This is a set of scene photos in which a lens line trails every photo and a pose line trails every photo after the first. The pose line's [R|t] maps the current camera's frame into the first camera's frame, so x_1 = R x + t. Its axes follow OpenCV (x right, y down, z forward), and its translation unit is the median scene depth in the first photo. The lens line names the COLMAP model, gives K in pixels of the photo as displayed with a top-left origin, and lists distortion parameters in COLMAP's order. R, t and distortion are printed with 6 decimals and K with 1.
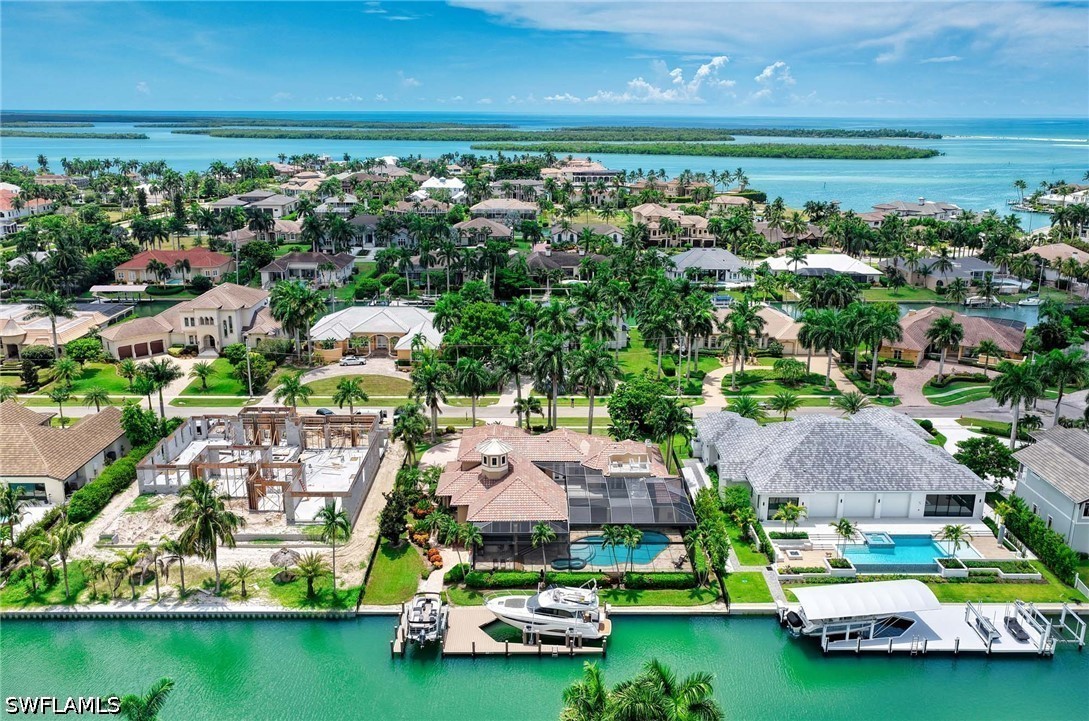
lens RADIAL K [[879.7, 0, 544.5], [0, 879.7, 360.5], [0, 0, 1]] dist [-0.008731, -0.001071]
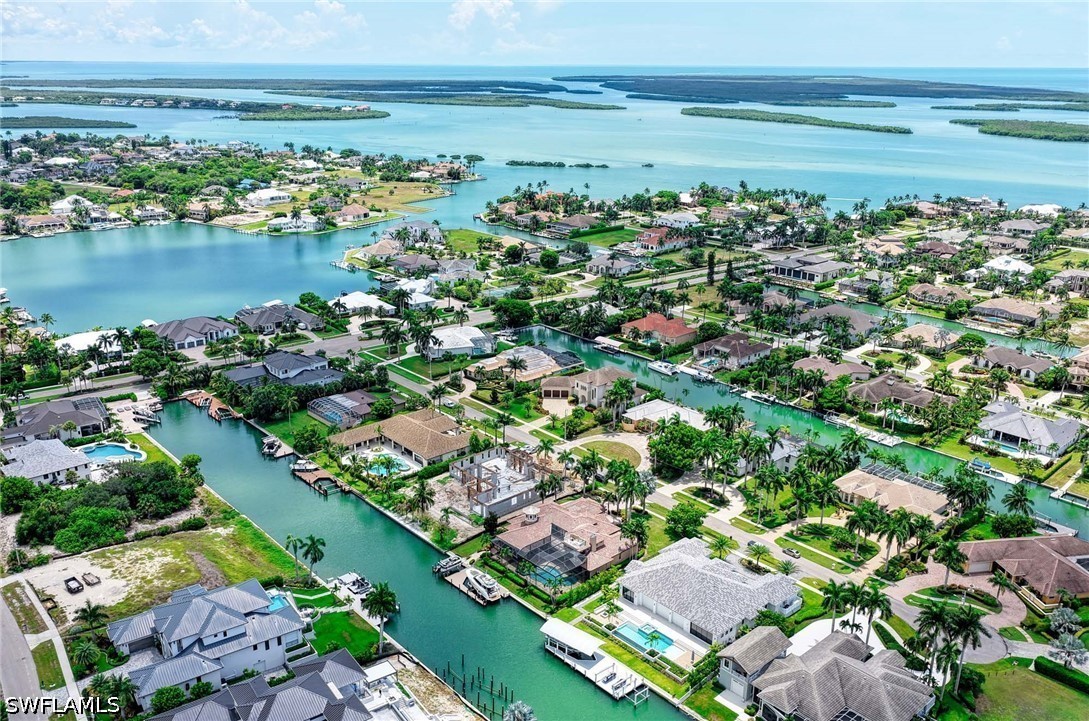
lens RADIAL K [[879.7, 0, 544.5], [0, 879.7, 360.5], [0, 0, 1]] dist [-0.008731, -0.001071]
pose [[0.665392, 0.225721, -0.711550, 1.125754], [-0.205200, 0.971776, 0.116382, -0.405281], [0.717737, 0.068570, 0.692929, -0.371185]]
